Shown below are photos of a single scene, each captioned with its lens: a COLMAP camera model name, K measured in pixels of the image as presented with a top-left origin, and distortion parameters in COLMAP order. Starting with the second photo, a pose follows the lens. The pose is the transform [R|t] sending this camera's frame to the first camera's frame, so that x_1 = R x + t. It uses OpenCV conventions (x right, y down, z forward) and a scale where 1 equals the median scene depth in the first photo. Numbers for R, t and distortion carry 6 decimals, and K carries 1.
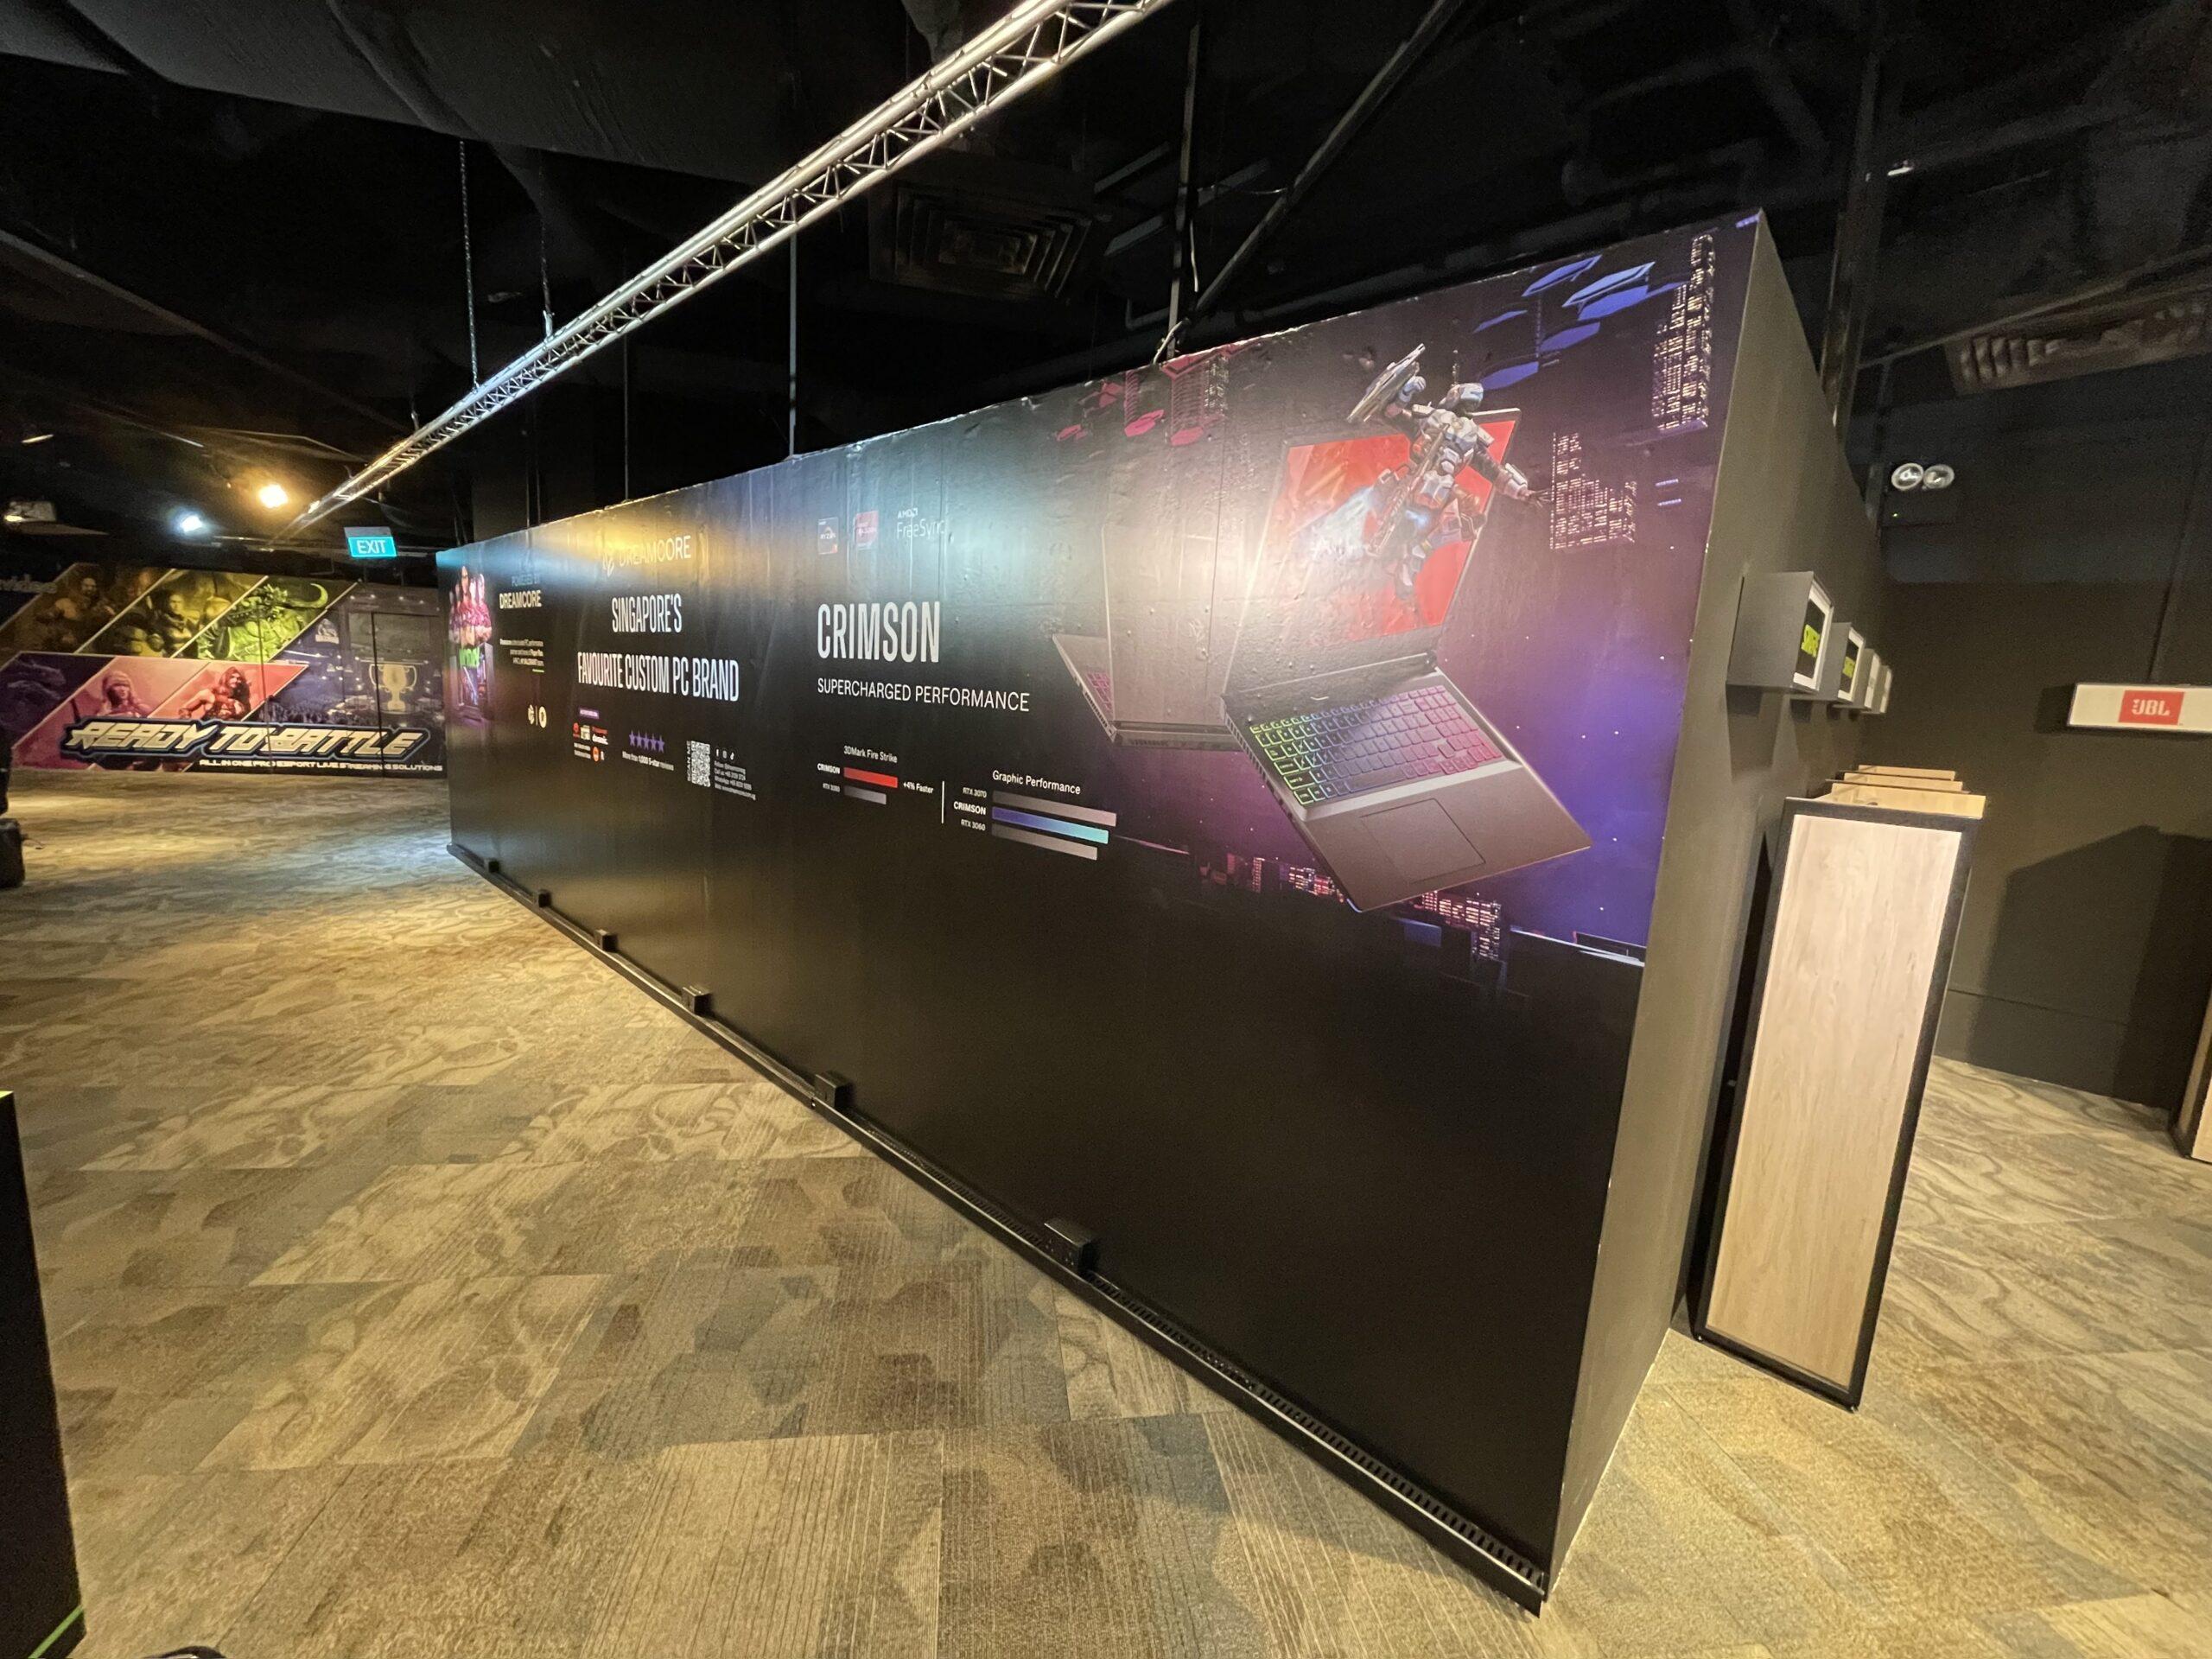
lens RADIAL K [[893.7, 0, 1100.8], [0, 893.7, 828.7], [0, 0, 1]] dist [-0.005691, 0.002272]
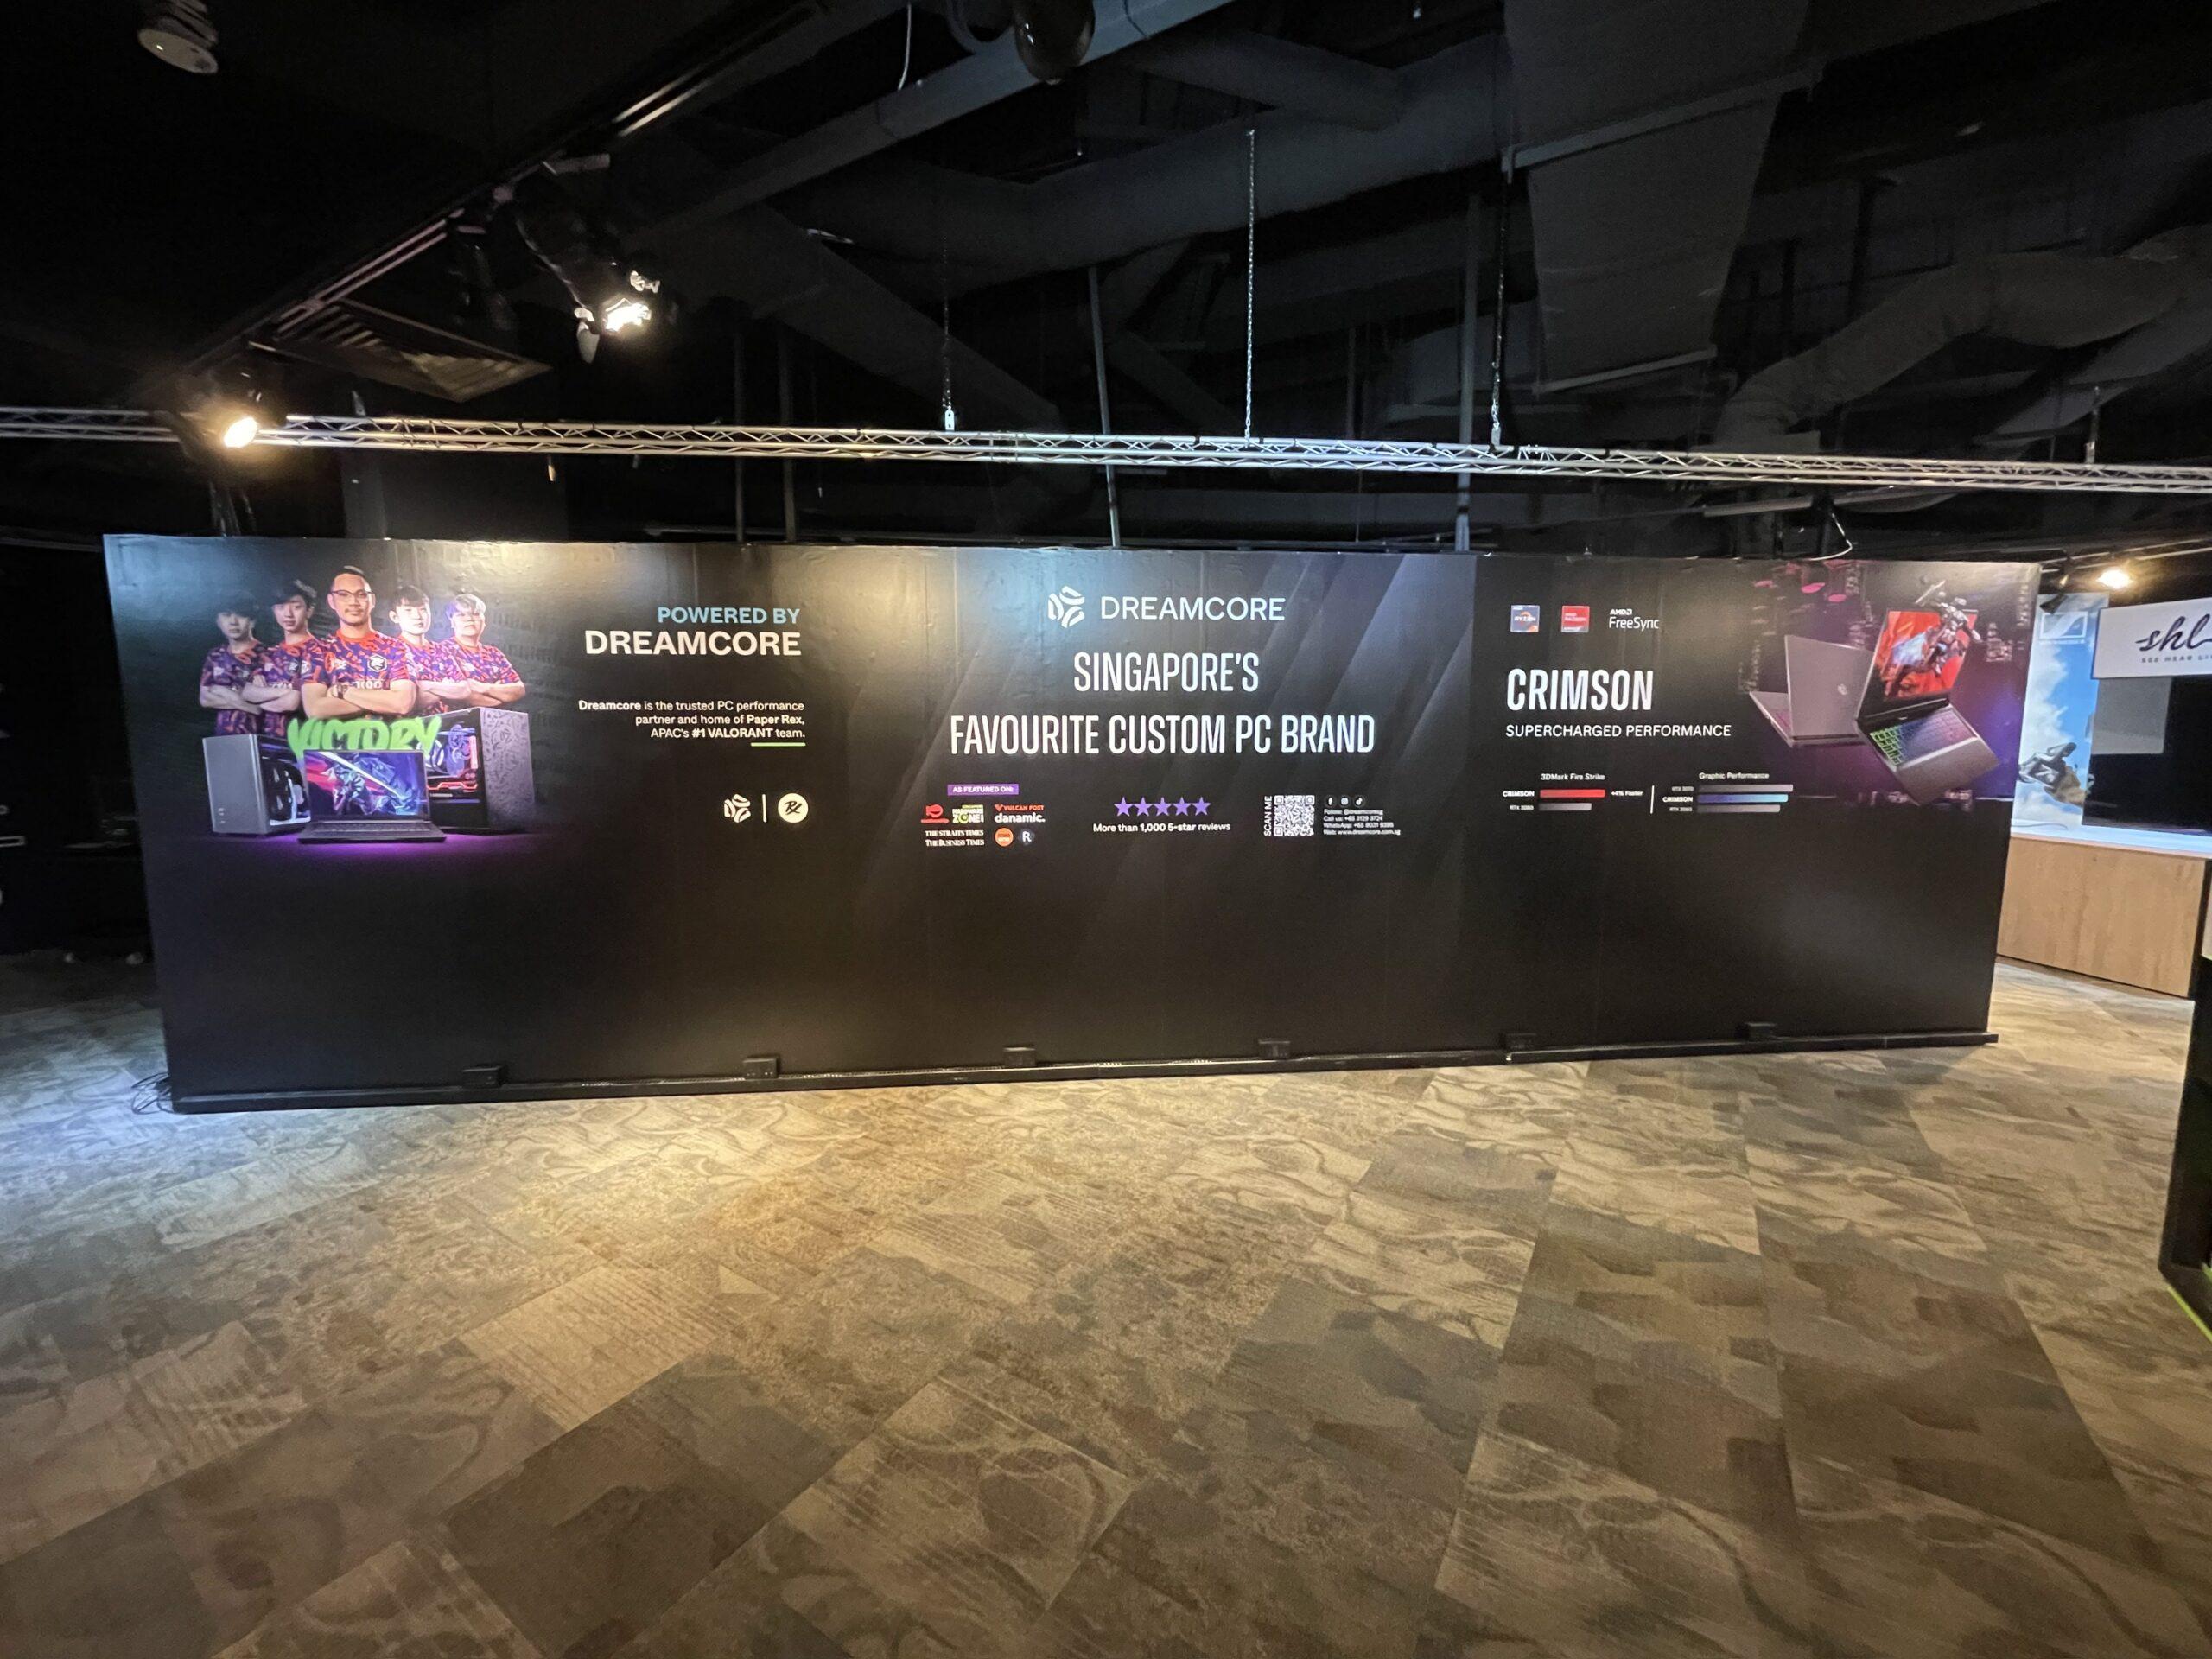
lens RADIAL K [[893.7, 0, 1098.0], [0, 893.7, 826.0], [0, 0, 1]] dist [-0.005691, 0.002272]
pose [[0.663420, -0.143140, 0.734428, -1.902934], [0.157765, 0.986225, 0.049705, -0.206972], [-0.731426, 0.082892, 0.676864, 0.644358]]
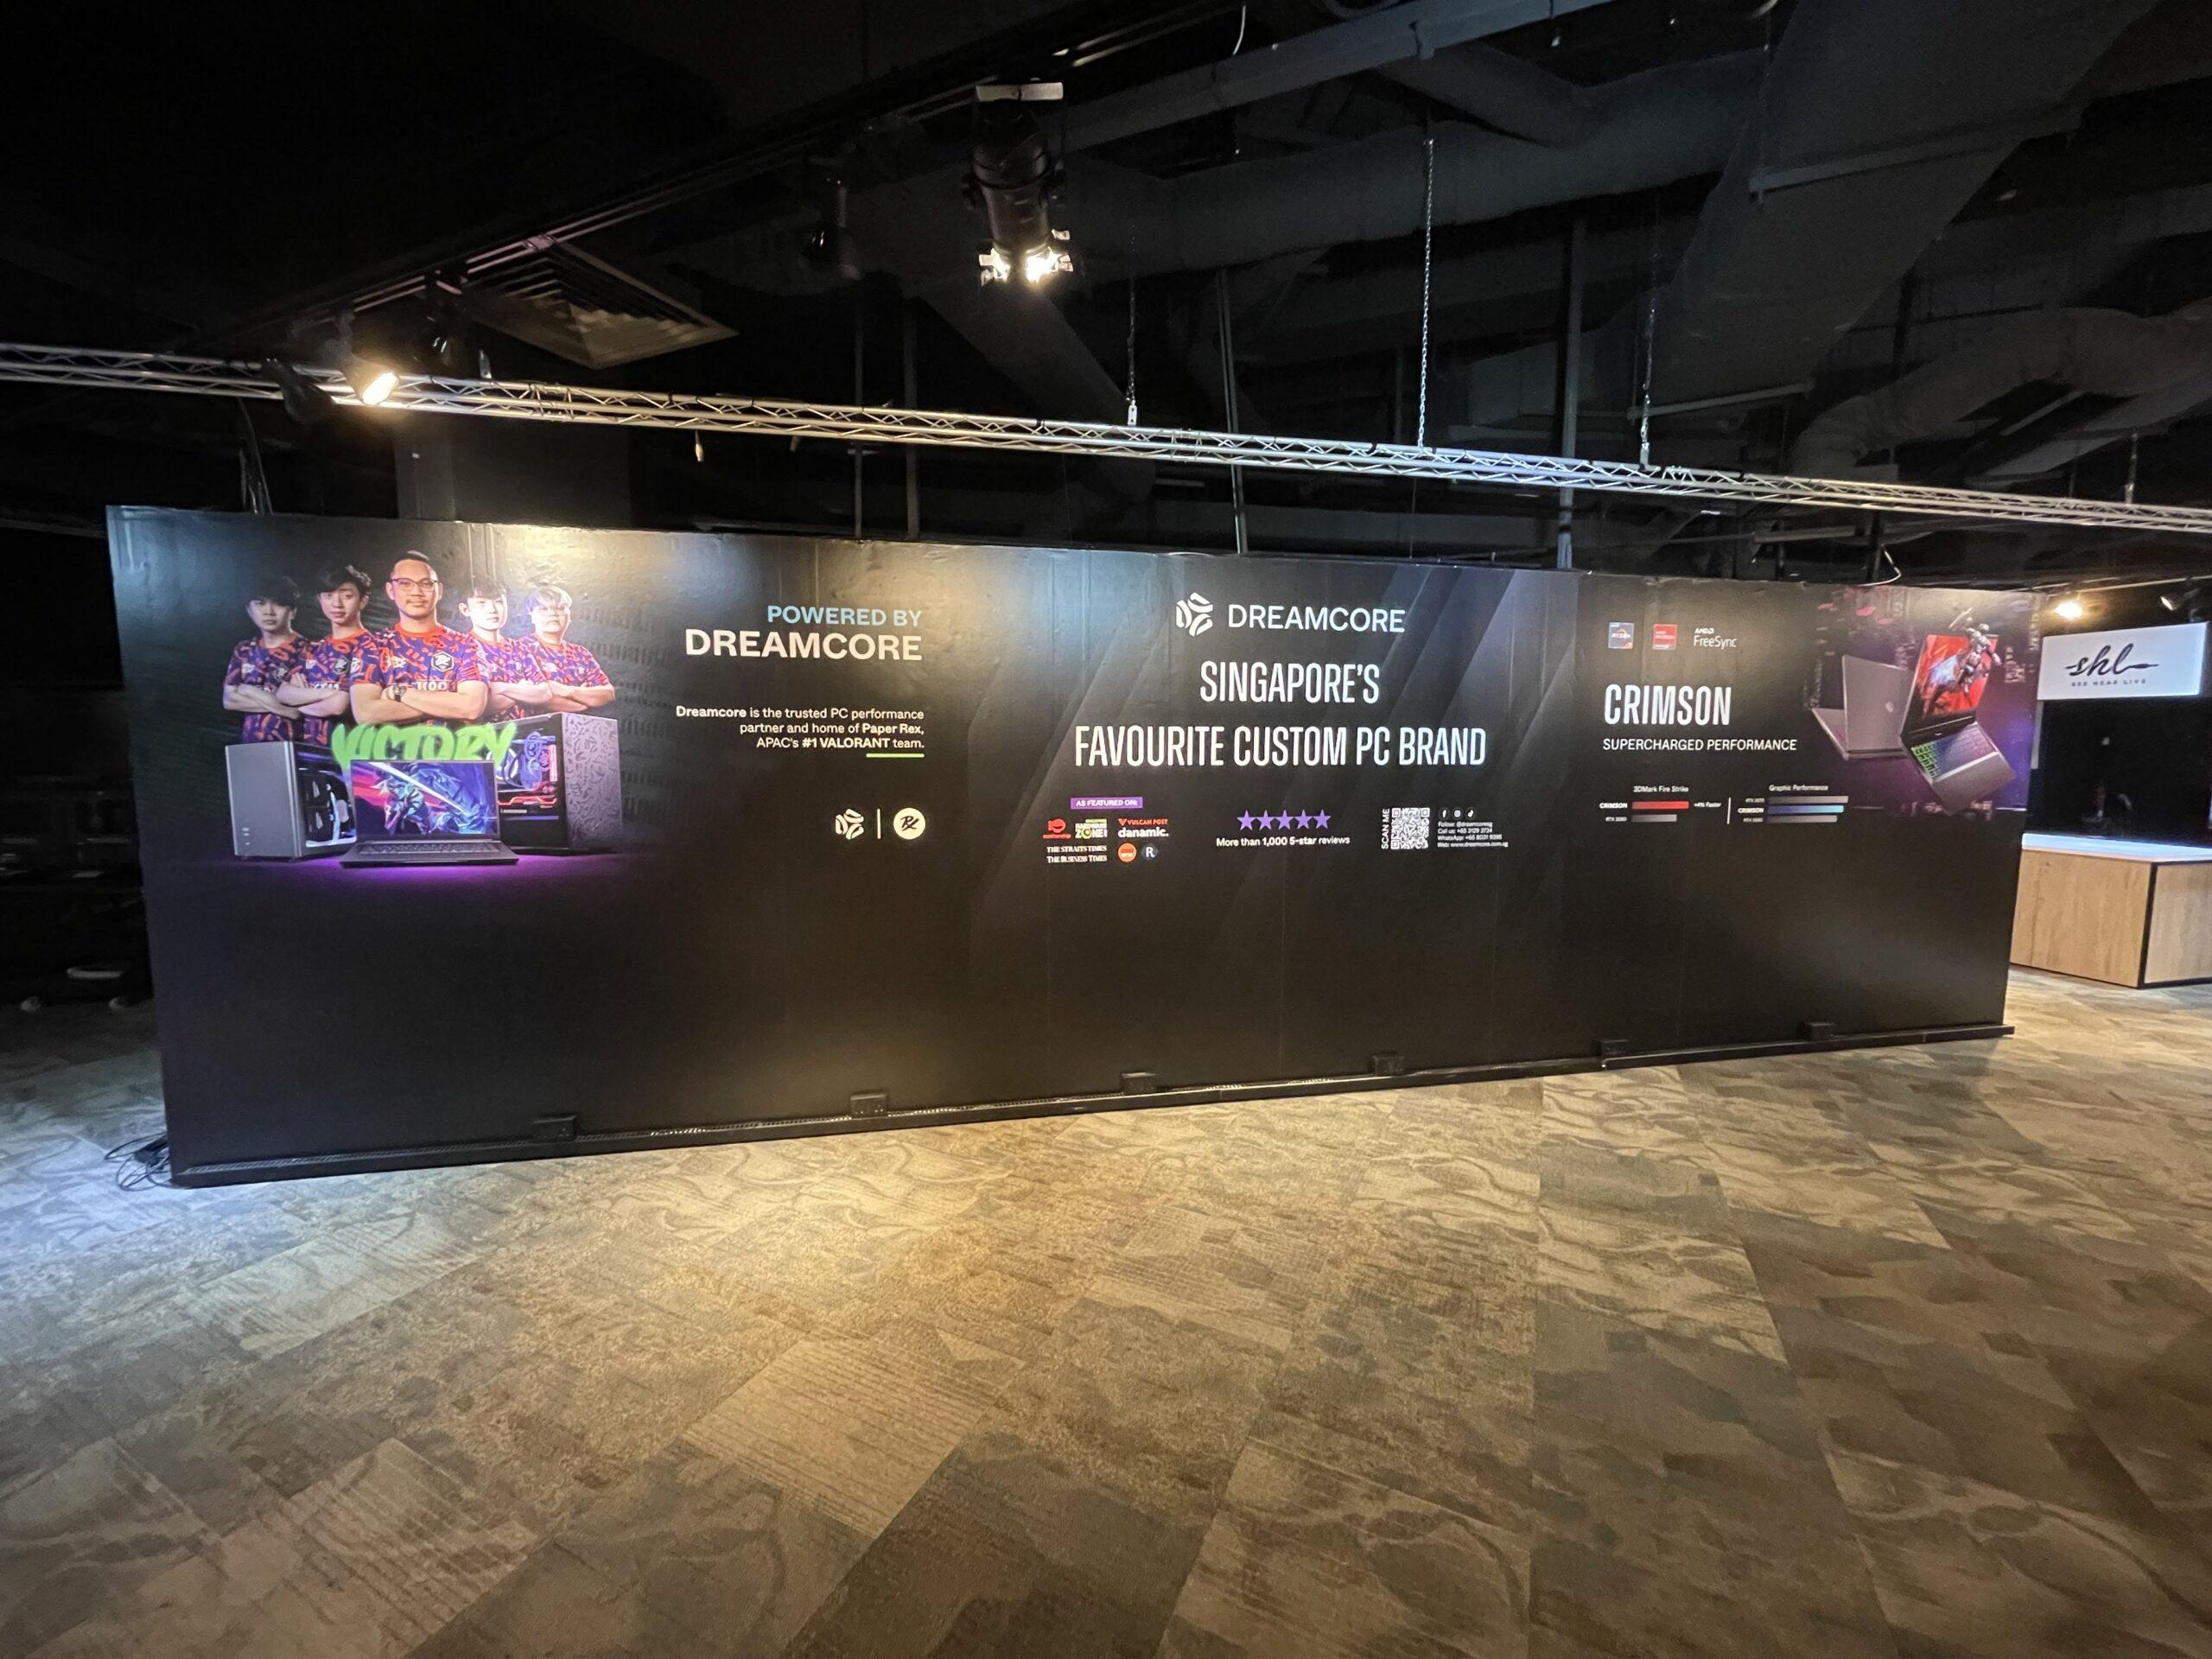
lens RADIAL K [[893.7, 0, 1097.0], [0, 893.7, 826.1], [0, 0, 1]] dist [-0.005691, 0.002272]
pose [[0.575563, -0.134083, 0.806690, -2.079494], [0.159399, 0.985940, 0.050148, -0.257821], [-0.802072, 0.099723, 0.588843, 0.946633]]
